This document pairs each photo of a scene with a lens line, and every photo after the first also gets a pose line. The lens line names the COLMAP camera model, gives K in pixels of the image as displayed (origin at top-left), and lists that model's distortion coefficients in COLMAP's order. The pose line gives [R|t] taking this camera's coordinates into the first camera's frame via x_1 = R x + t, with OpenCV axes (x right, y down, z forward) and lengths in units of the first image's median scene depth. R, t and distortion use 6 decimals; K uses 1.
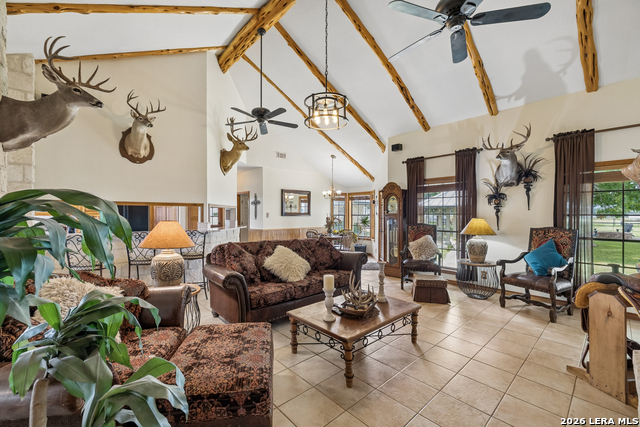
lens RADIAL K [[270.5, 0, 320.0], [0, 270.5, 213.3], [0, 0, 1]] dist [0.000211, -0.000616]
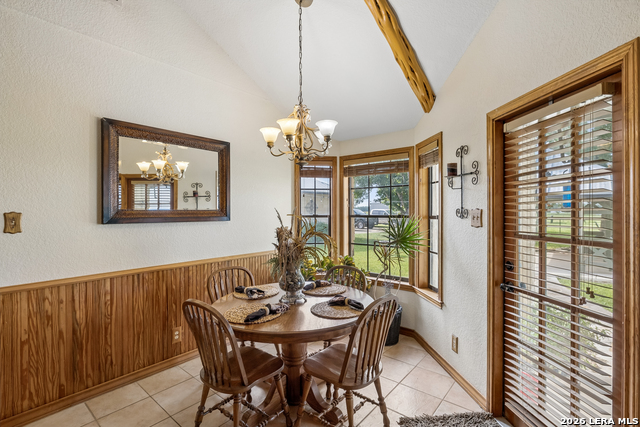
lens RADIAL K [[306.5, 0, 321.0], [0, 306.5, 211.0], [0, 0, 1]] dist [0.001099, 0.000064]
pose [[0.989211, -0.002167, 0.146480, 0.019547], [0.001377, 0.999984, 0.005492, -0.002770], [-0.146489, -0.005231, 0.989198, 0.626101]]
